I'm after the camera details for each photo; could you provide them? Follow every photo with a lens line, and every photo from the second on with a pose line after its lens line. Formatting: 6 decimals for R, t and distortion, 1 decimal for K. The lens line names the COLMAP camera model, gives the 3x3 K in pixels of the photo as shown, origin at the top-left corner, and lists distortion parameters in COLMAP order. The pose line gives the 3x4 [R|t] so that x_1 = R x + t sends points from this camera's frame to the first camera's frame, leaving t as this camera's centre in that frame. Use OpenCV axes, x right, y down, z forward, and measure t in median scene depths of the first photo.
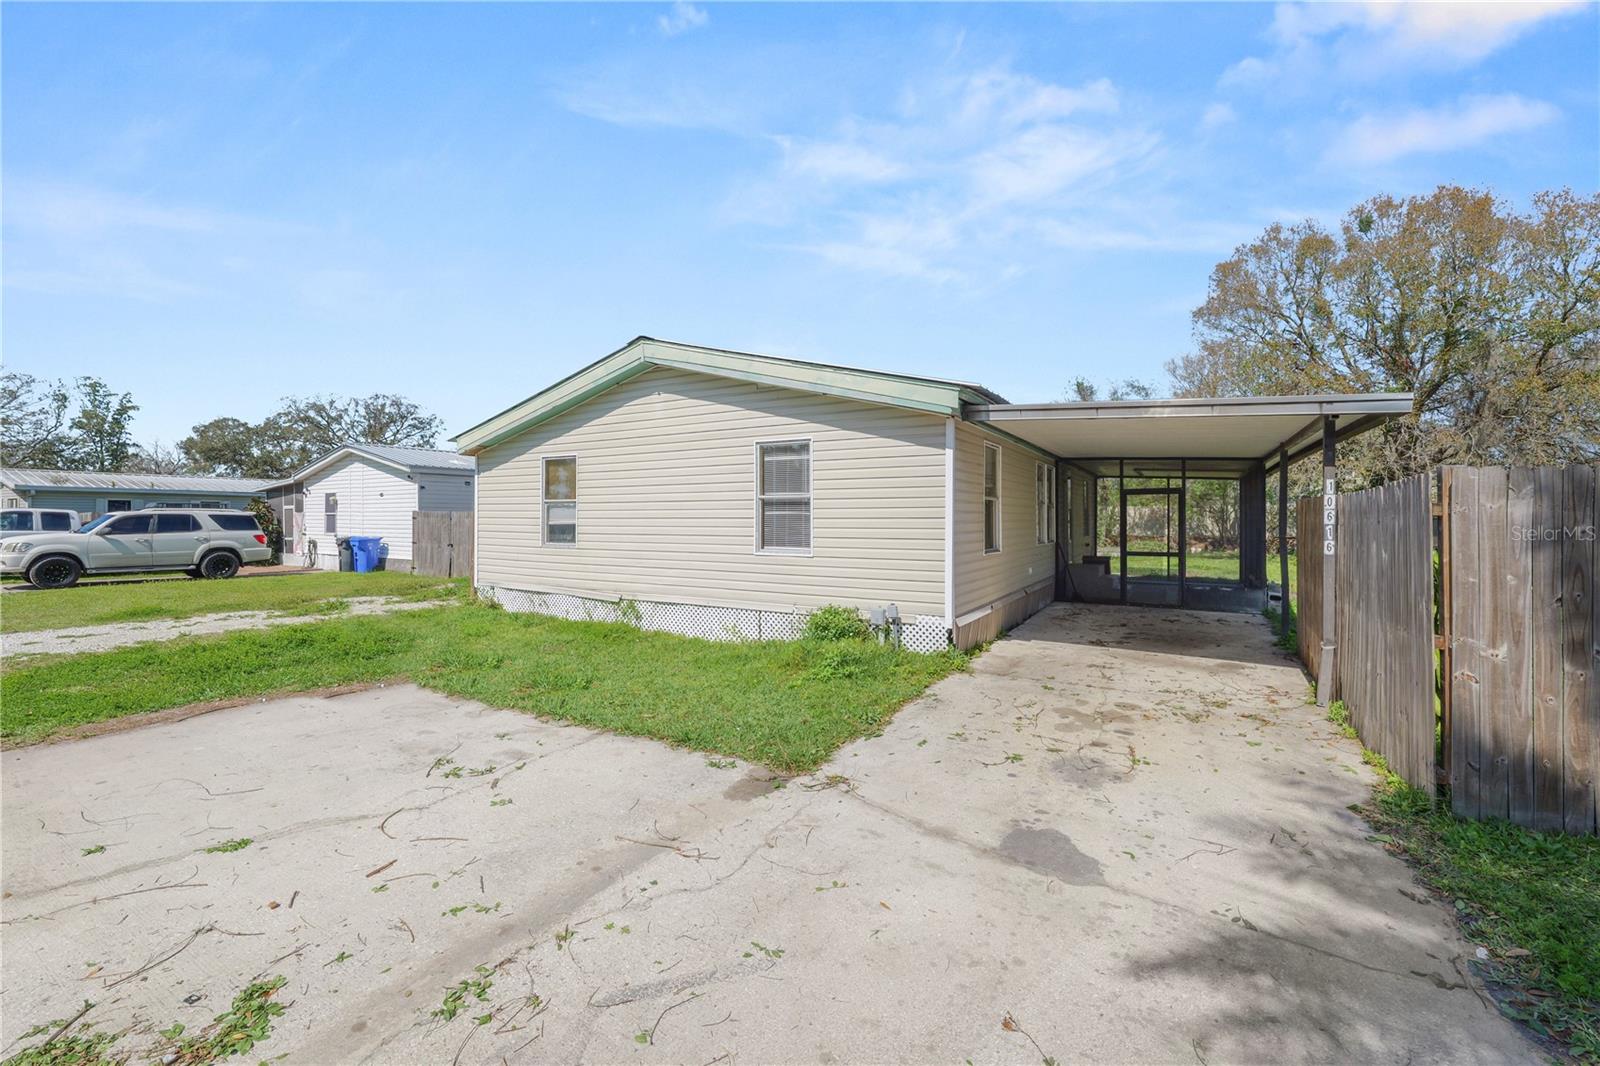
lens RADIAL K [[650.8, 0, 805.8], [0, 650.8, 518.5], [0, 0, 1]] dist [-0.009452, -0.000244]
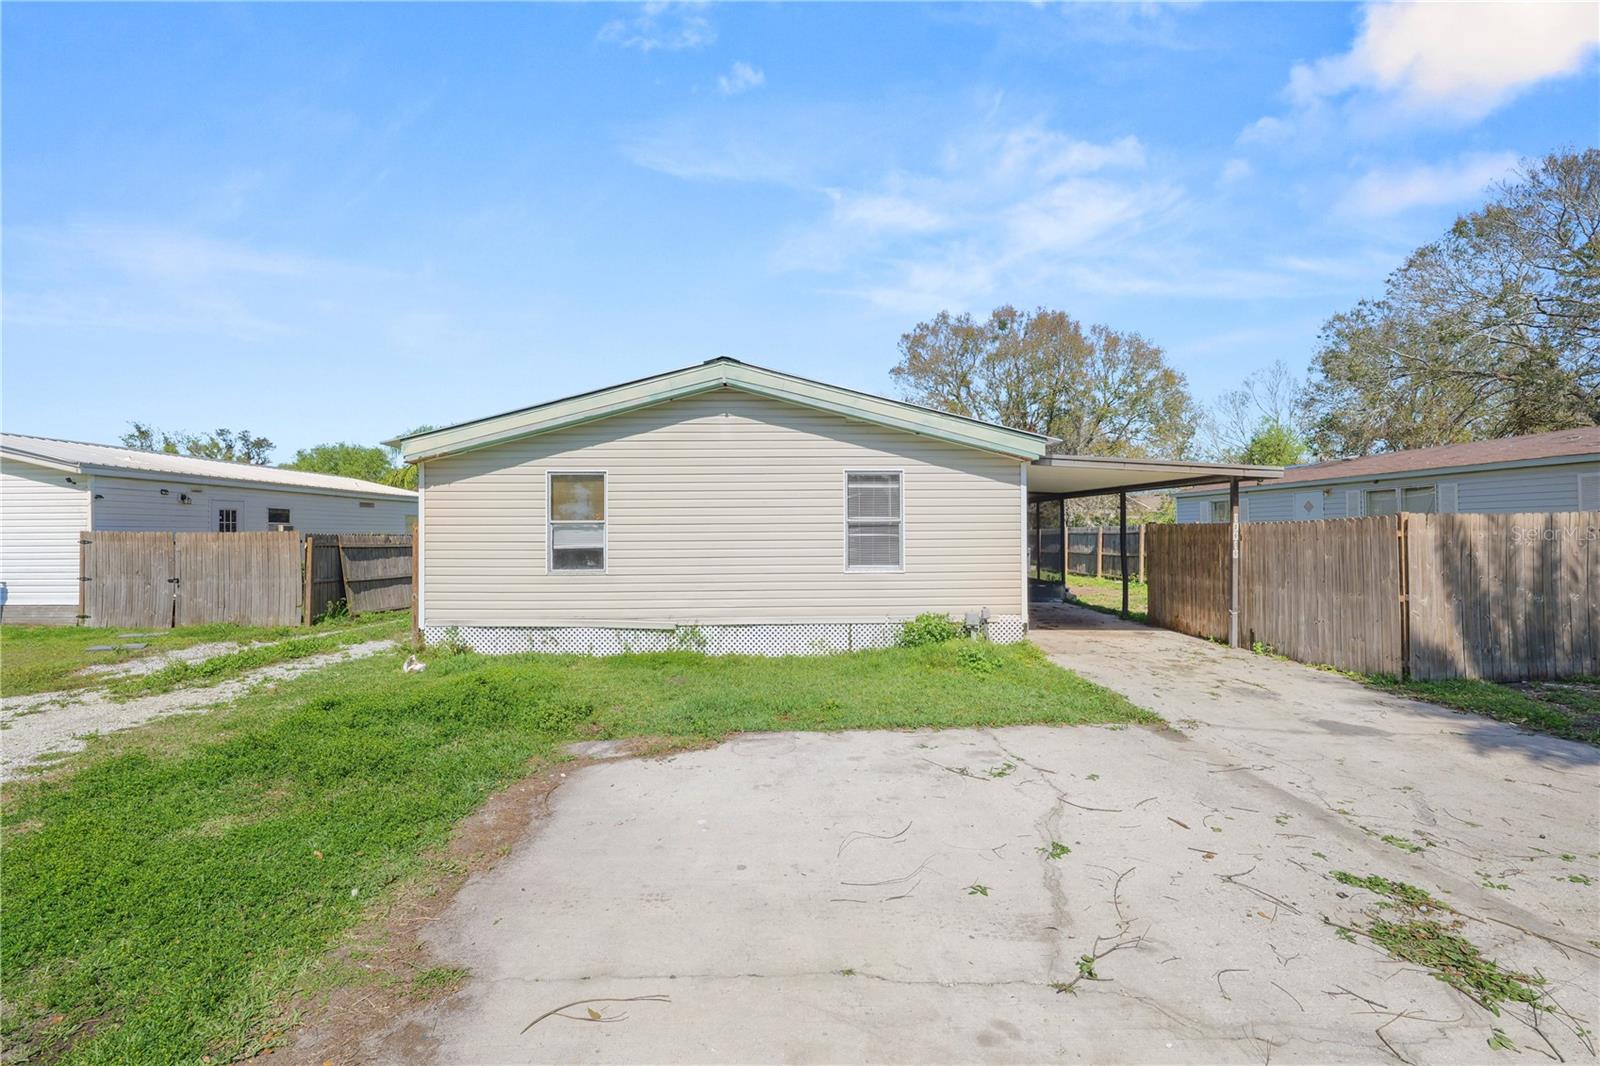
lens RADIAL K [[650.8, 0, 794.1], [0, 650.8, 522.0], [0, 0, 1]] dist [-0.009452, -0.000244]
pose [[0.849375, 0.003453, 0.527778, -0.675599], [0.006723, 0.999827, -0.017361, -0.010784], [-0.527746, 0.018294, 0.849205, 0.106415]]
